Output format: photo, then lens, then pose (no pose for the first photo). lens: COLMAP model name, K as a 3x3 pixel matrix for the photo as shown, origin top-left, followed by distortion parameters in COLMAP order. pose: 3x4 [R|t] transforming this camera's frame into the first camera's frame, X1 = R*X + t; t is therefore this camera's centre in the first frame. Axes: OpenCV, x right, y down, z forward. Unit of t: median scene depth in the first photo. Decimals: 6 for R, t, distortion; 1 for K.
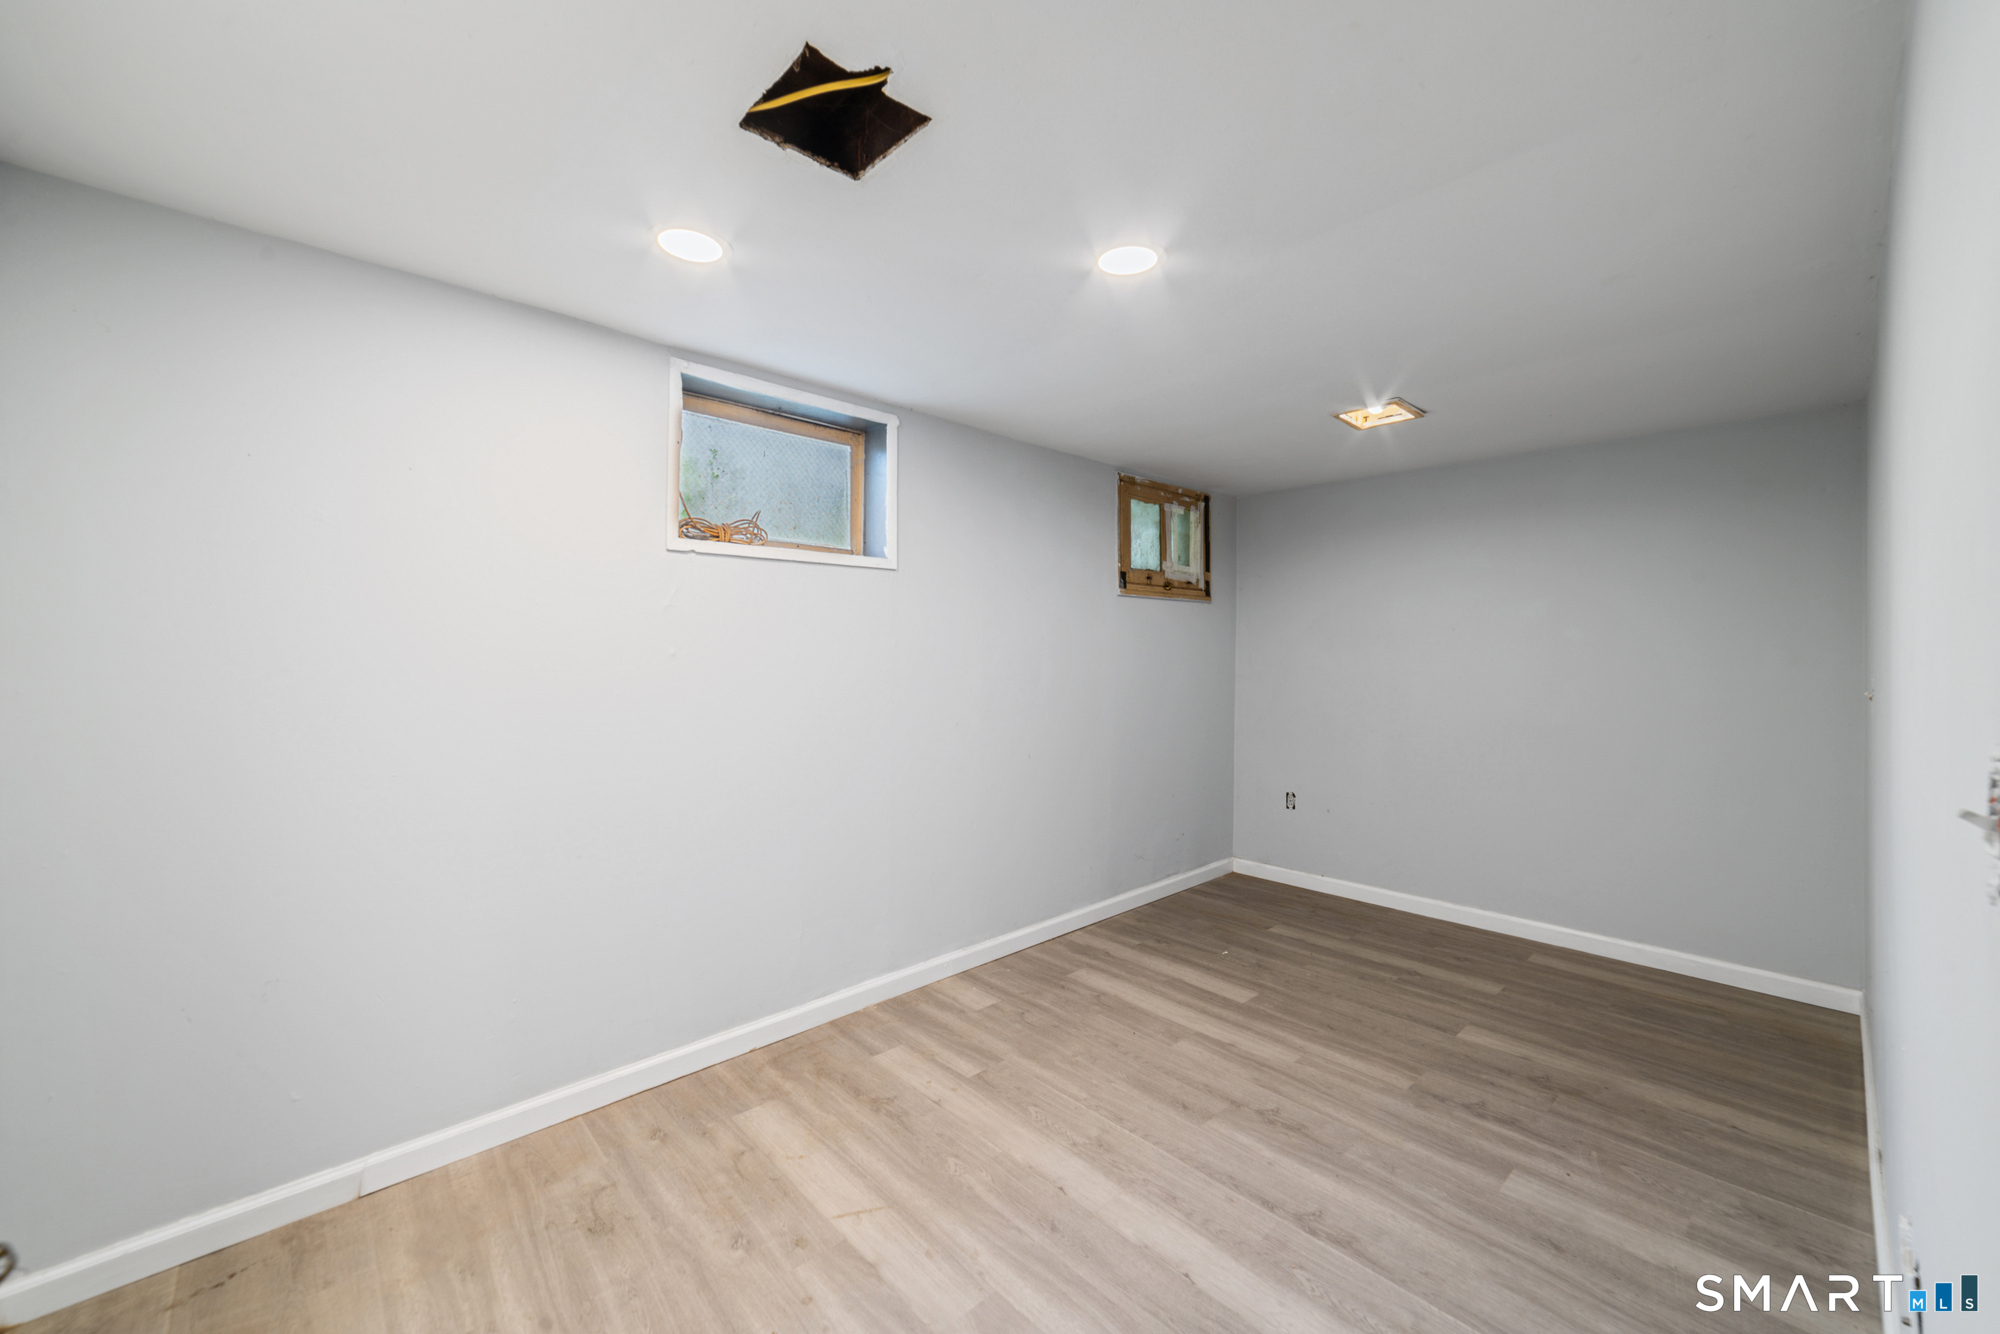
lens RADIAL K [[781.4, 0, 1002.5], [0, 781.4, 654.0], [0, 0, 1]] dist [-0.001769, -0.000245]
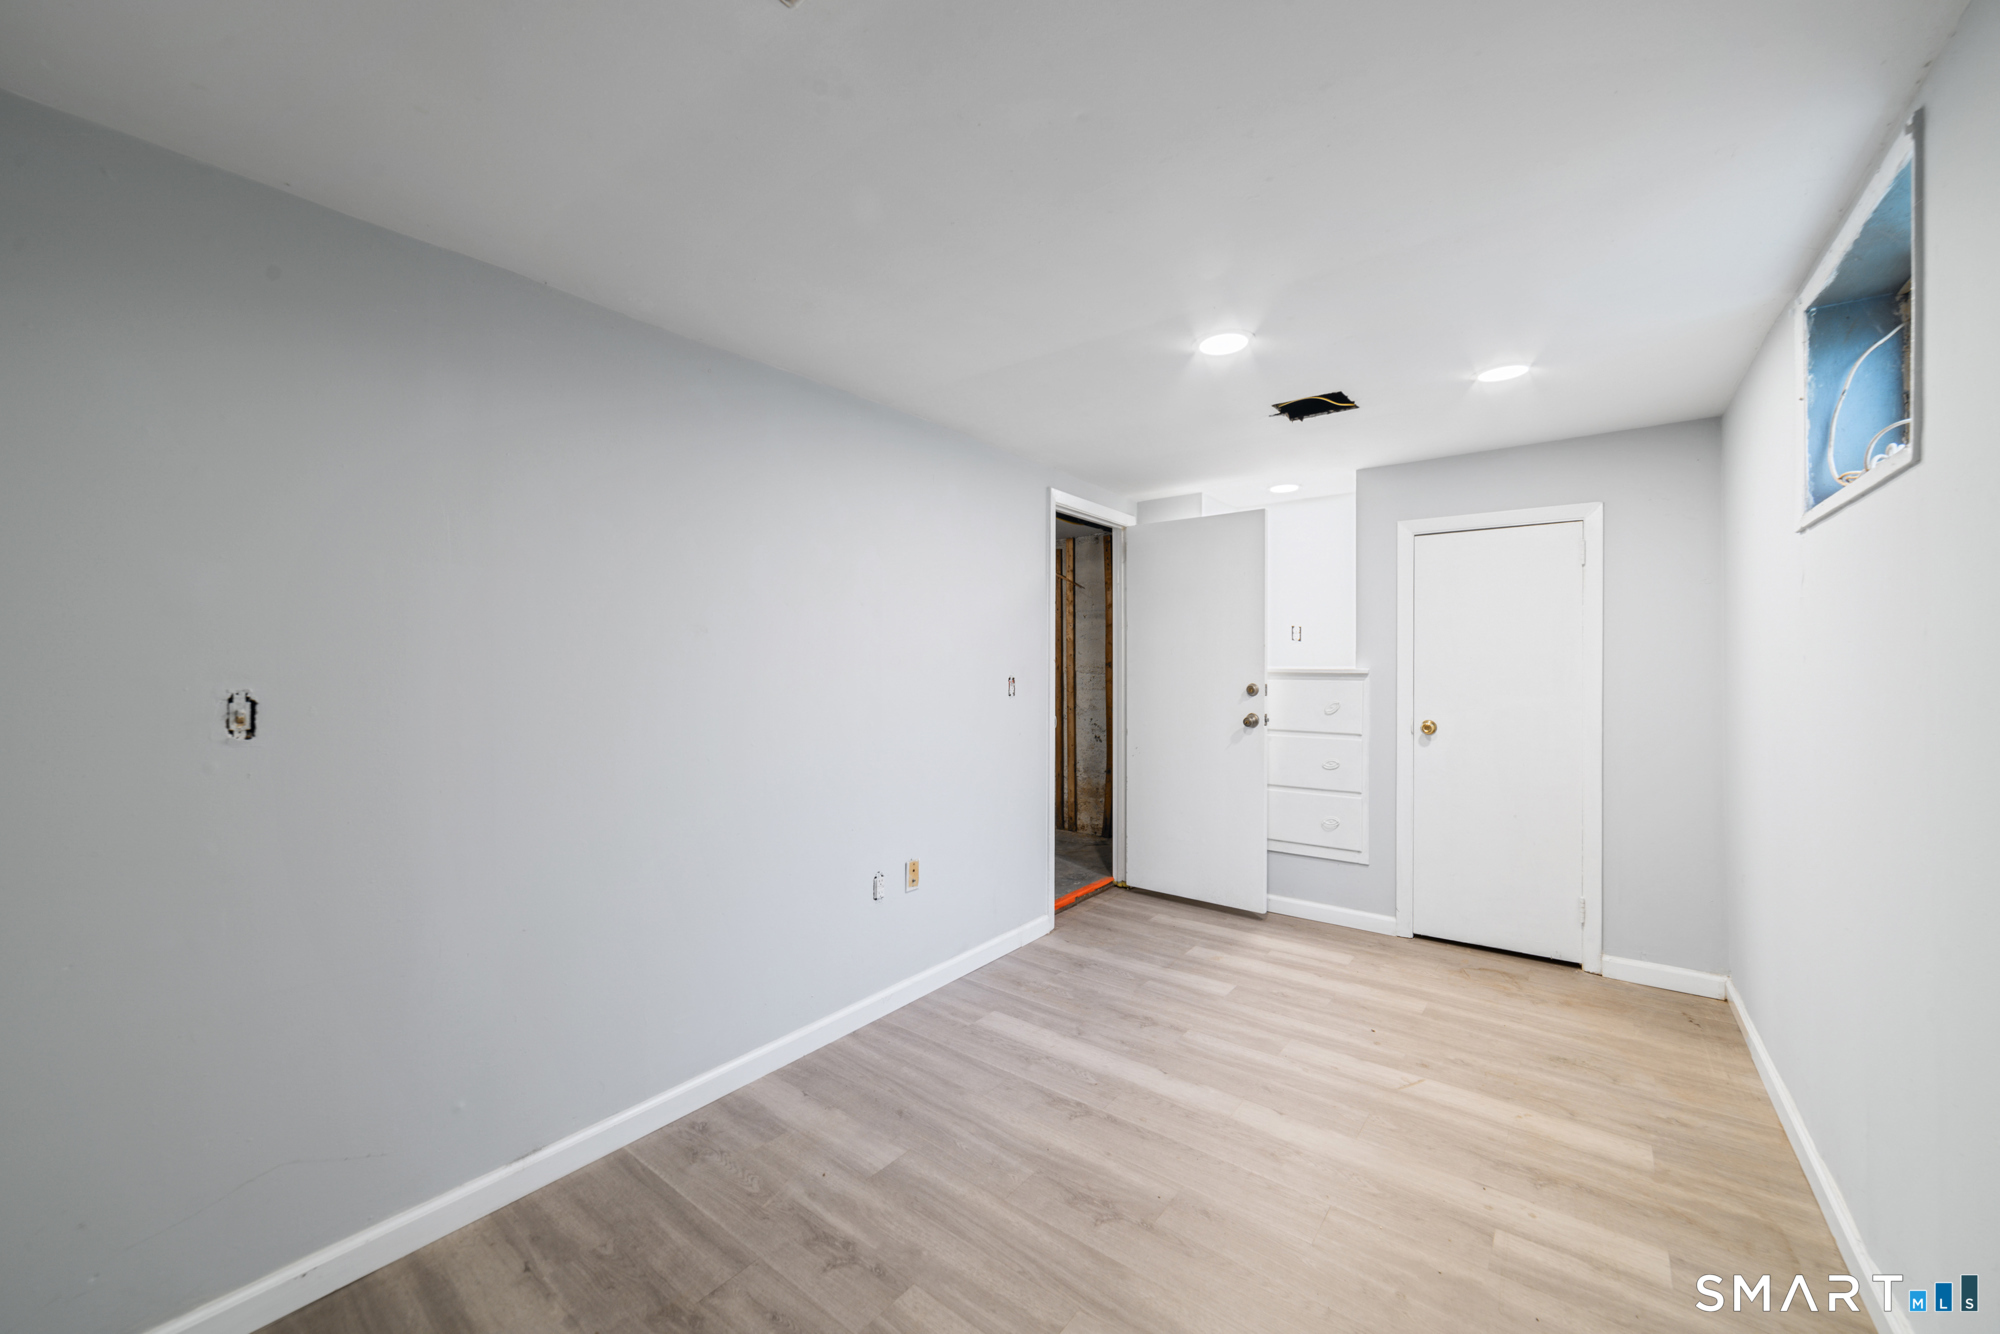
lens RADIAL K [[781.4, 0, 1002.5], [0, 781.4, 654.0], [0, 0, 1]] dist [-0.001769, -0.000245]
pose [[-0.986062, -0.001888, -0.166366, 0.653139], [0.000904, 0.999860, -0.016708, 0.011250], [0.166375, -0.016625, -0.985922, 2.002760]]
